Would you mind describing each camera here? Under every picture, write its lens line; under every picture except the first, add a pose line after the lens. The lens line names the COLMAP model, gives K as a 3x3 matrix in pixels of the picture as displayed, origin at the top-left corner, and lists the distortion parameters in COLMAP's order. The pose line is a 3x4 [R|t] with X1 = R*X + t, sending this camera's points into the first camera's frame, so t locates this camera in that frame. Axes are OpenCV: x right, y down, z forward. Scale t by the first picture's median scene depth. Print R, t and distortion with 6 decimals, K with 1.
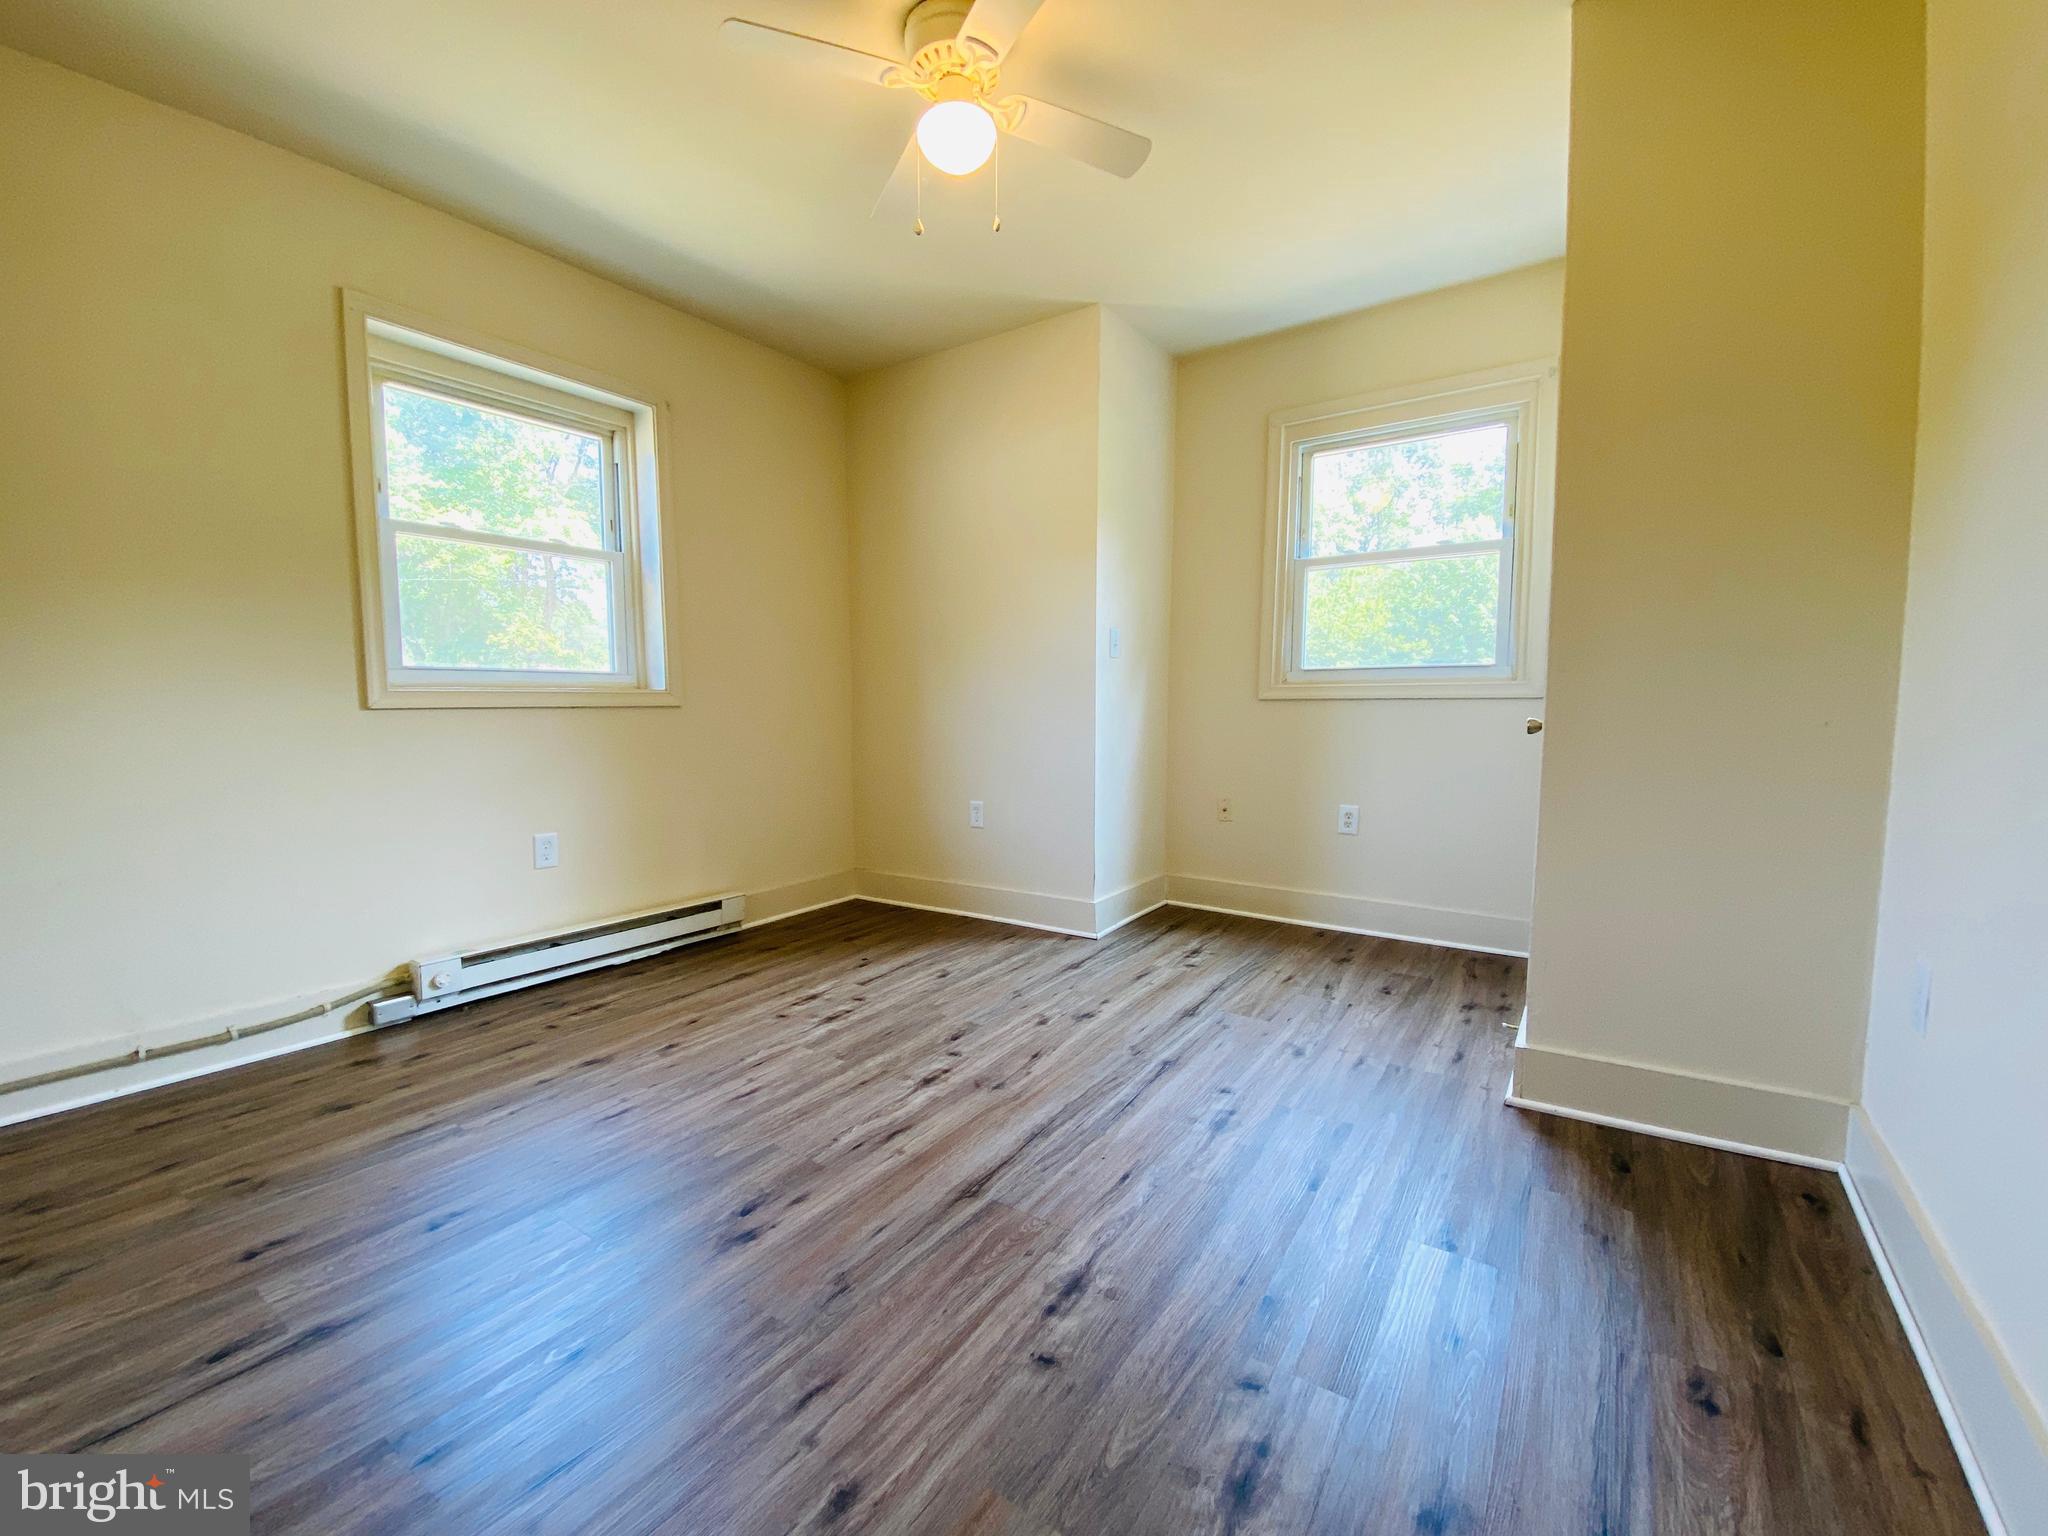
lens RADIAL K [[829.9, 0, 1024.7], [0, 829.9, 772.5], [0, 0, 1]] dist [0.035681, -0.029402]
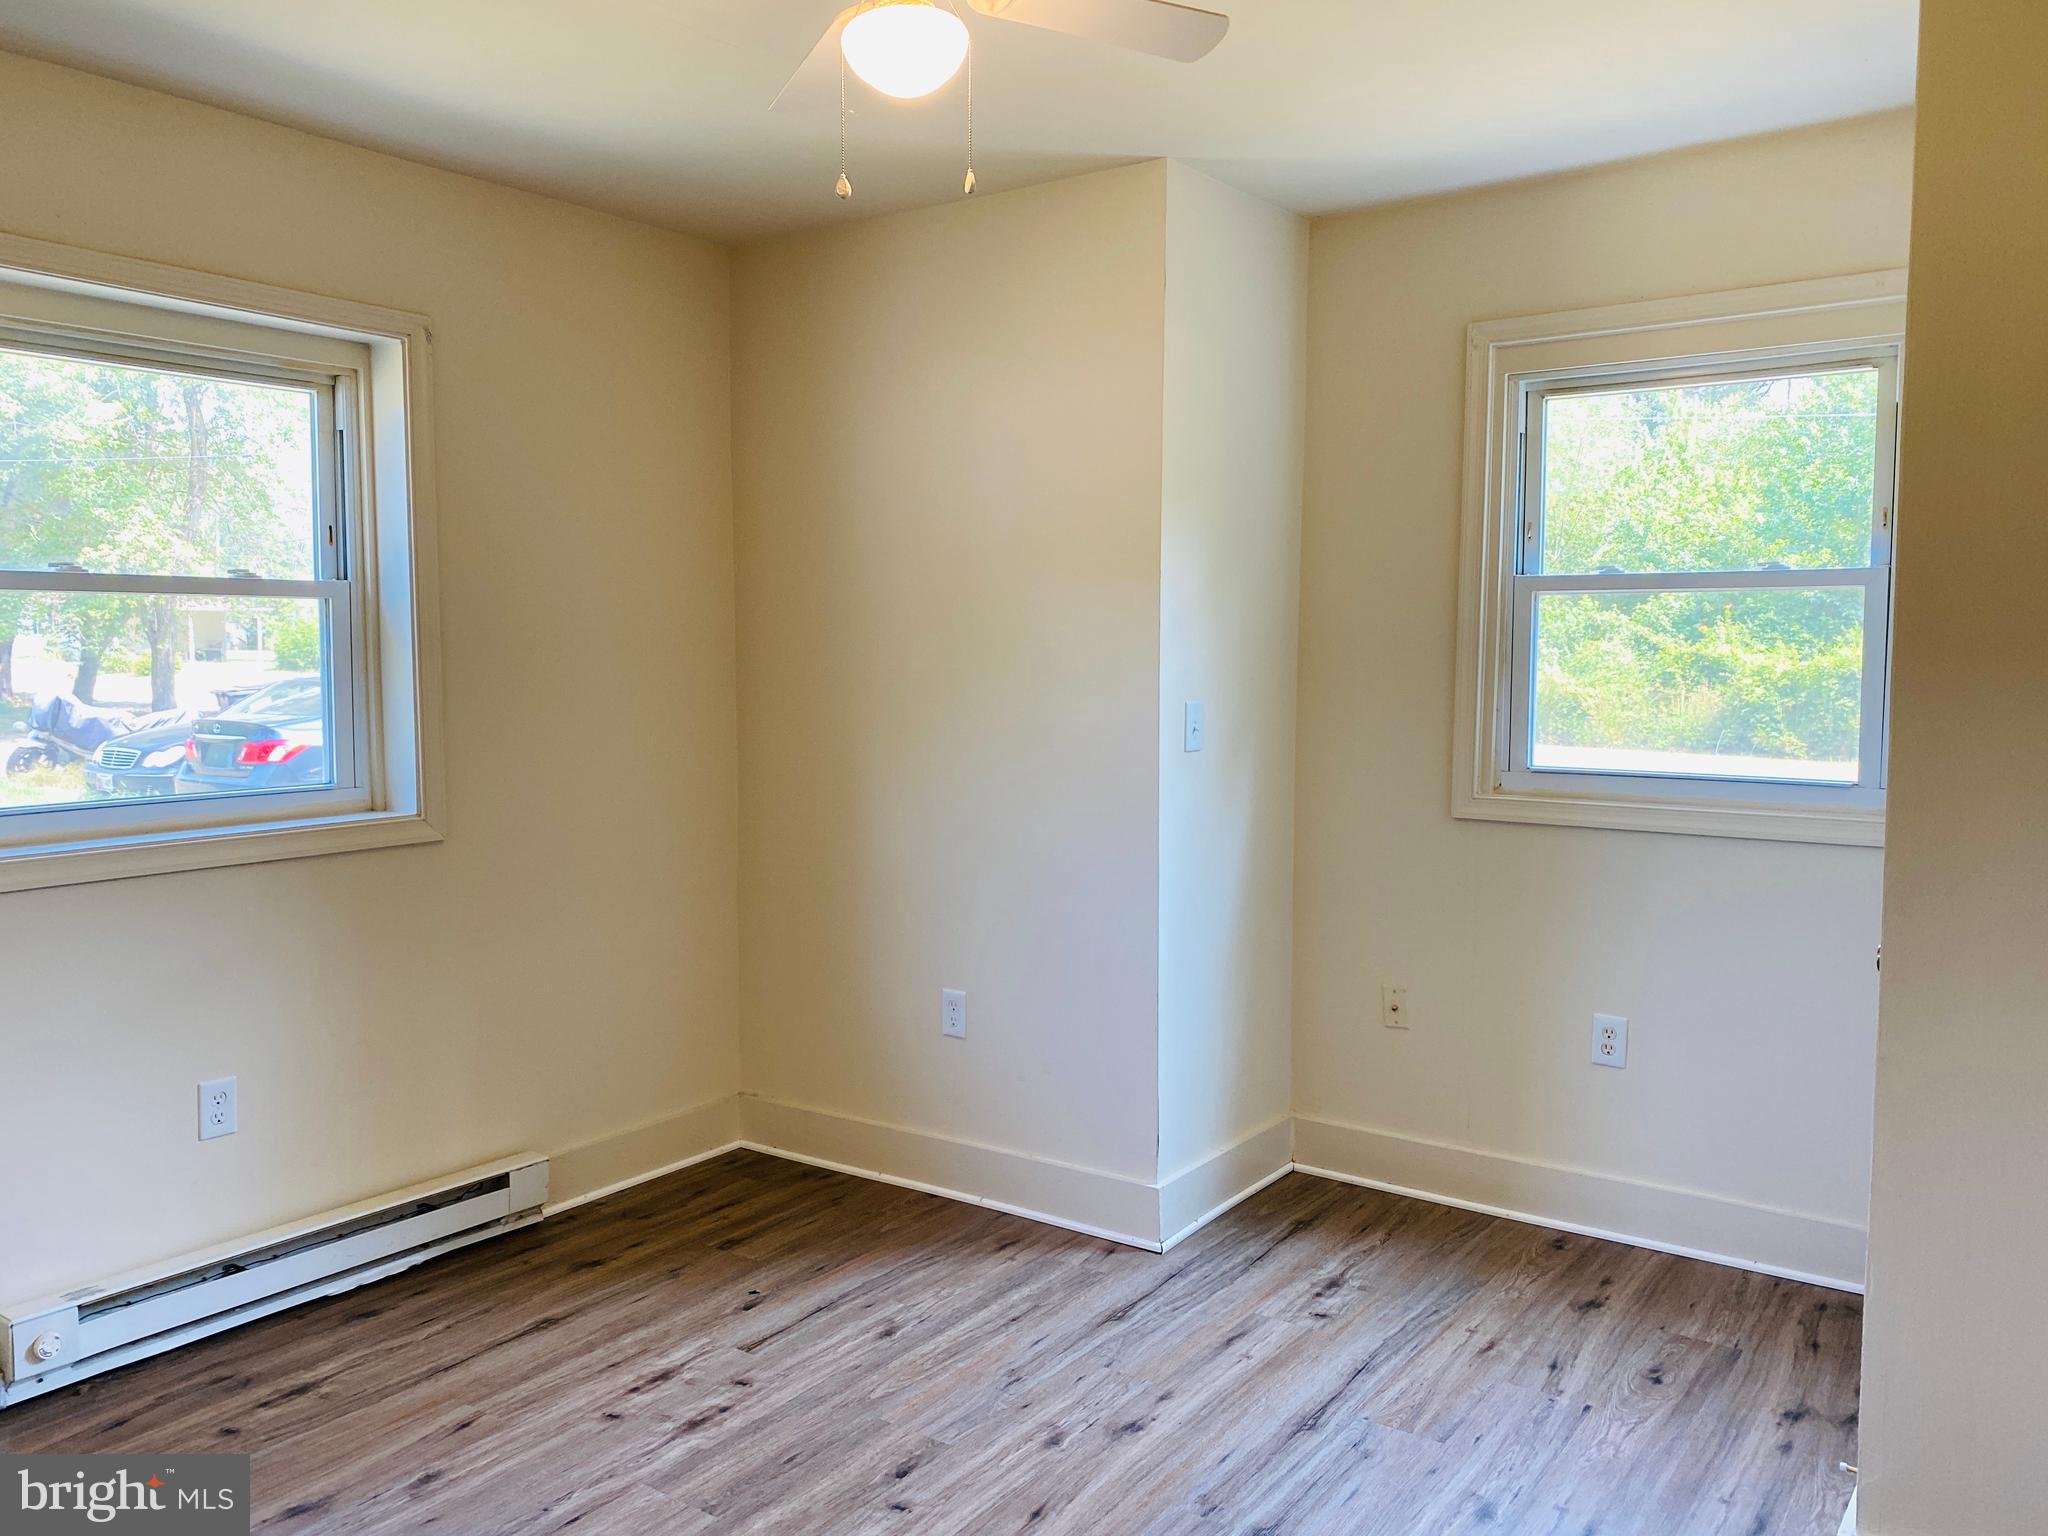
lens RADIAL K [[1585.4, 0, 1026.6], [0, 1585.4, 758.3], [0, 0, 1]] dist [-0.025747, 0.049142]
pose [[0.999605, 0.003560, -0.027876, 0.032222], [-0.003906, 0.999916, -0.012379, -0.167072], [0.027830, 0.012483, 0.999535, -0.117117]]
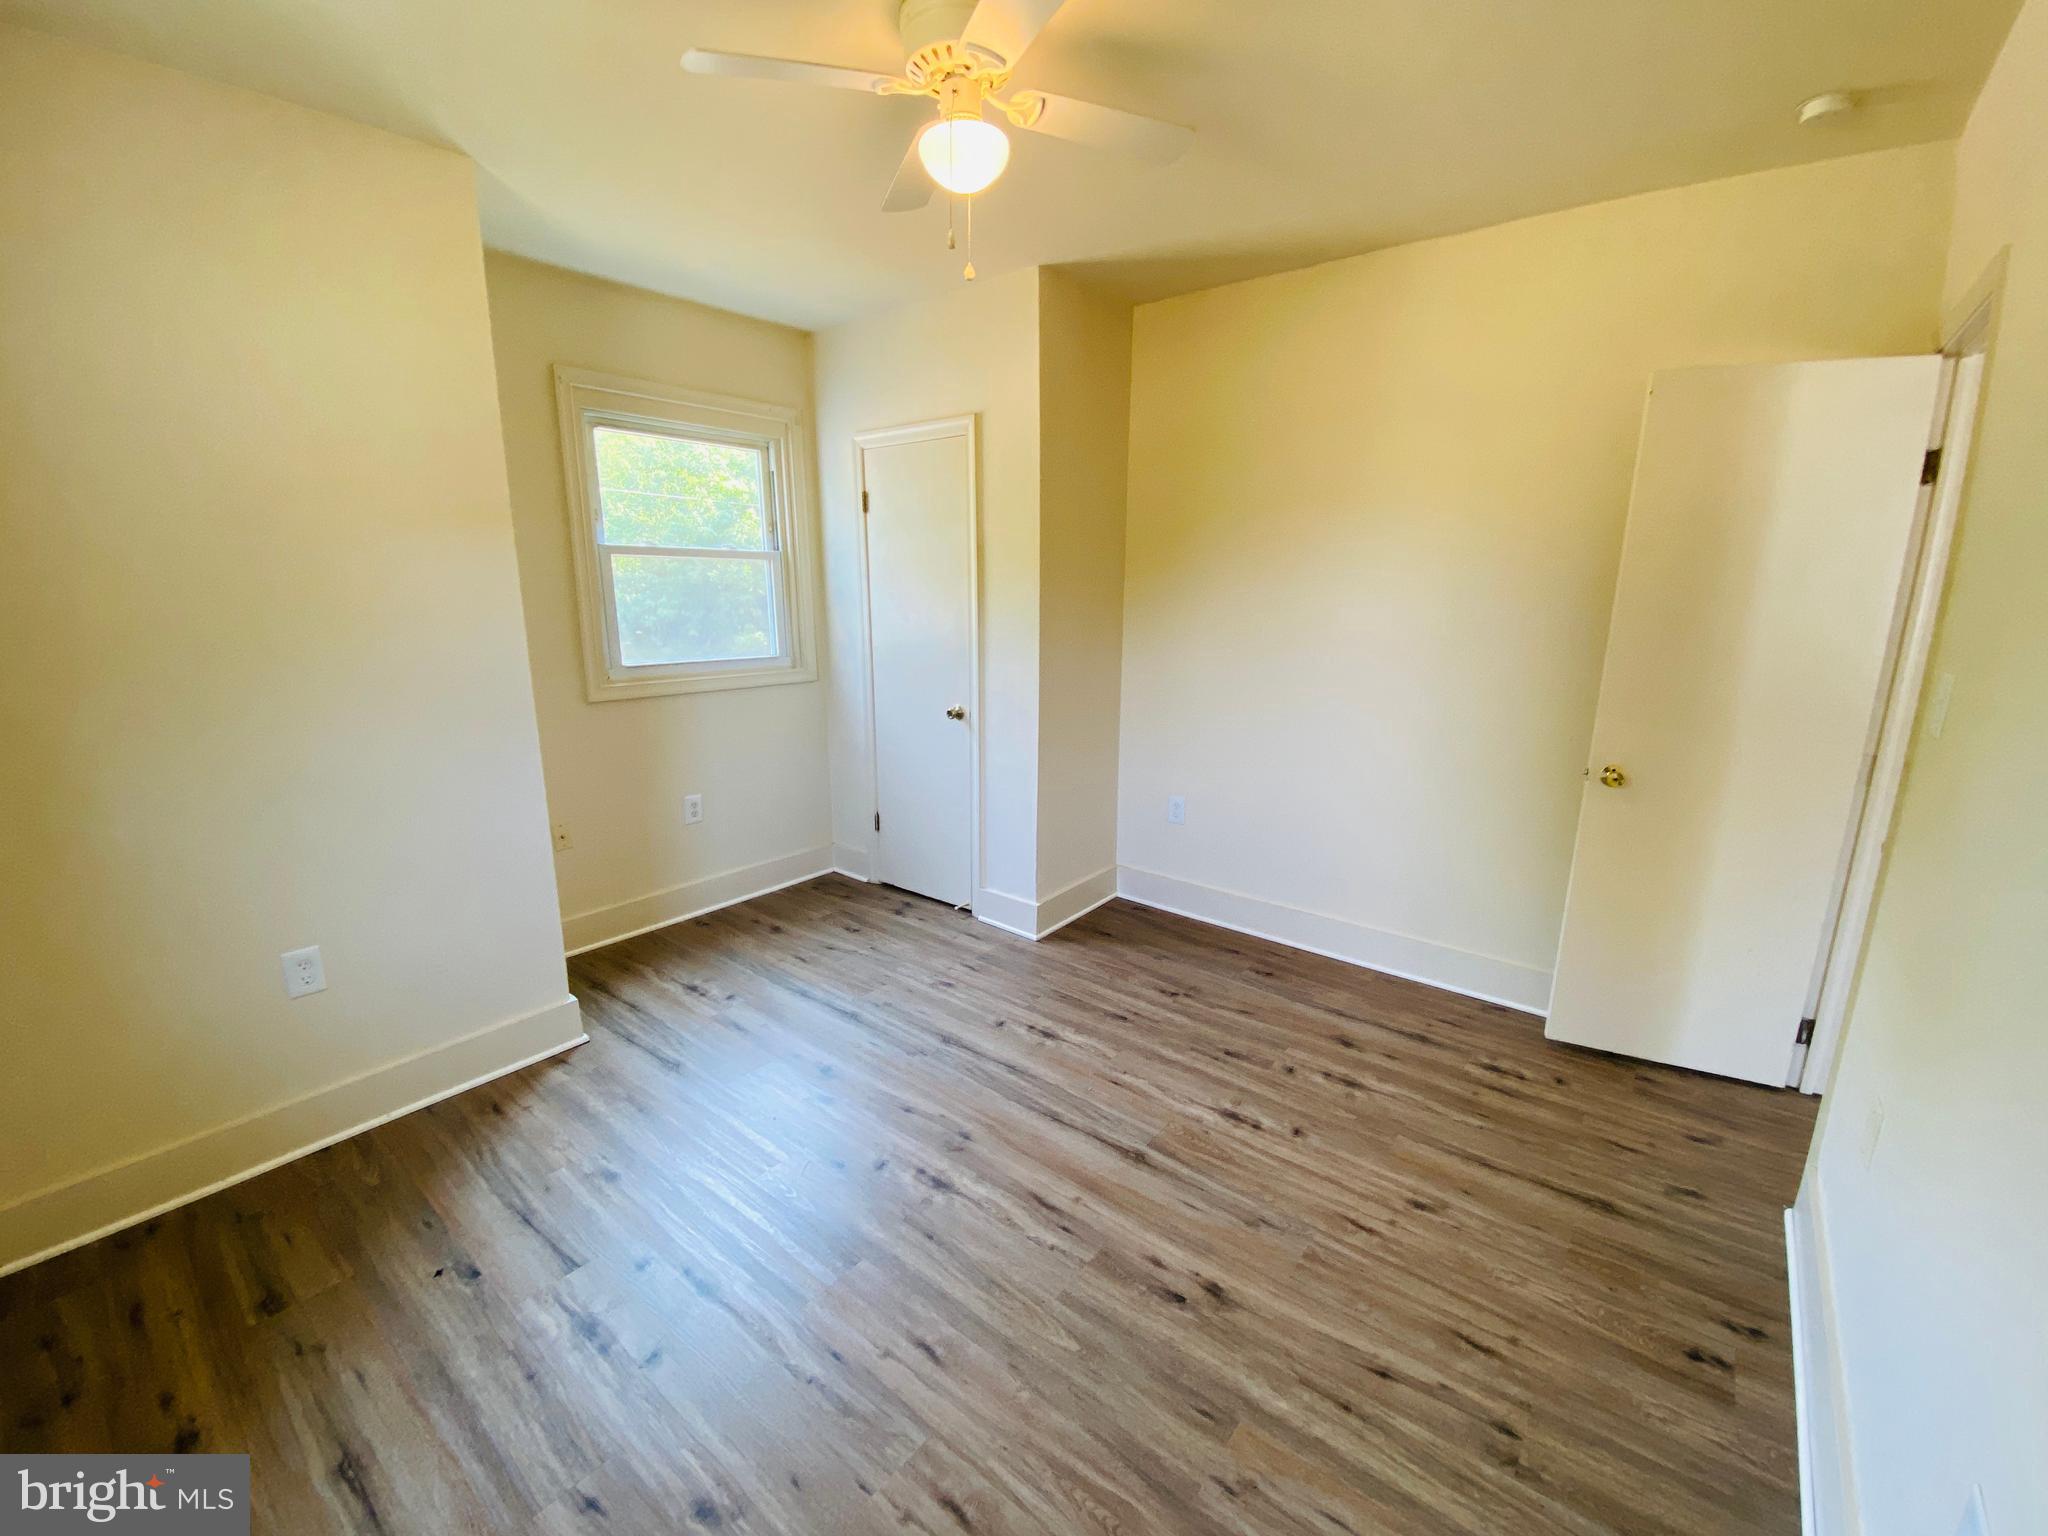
lens RADIAL K [[826.3, 0, 1025.7], [0, 826.3, 773.0], [0, 0, 1]] dist [0.053143, -0.045617]
pose [[0.085525, -0.216605, 0.972506, -0.796471], [0.088385, 0.973884, 0.209139, -0.232907], [-0.992408, 0.068068, 0.102436, 0.670707]]
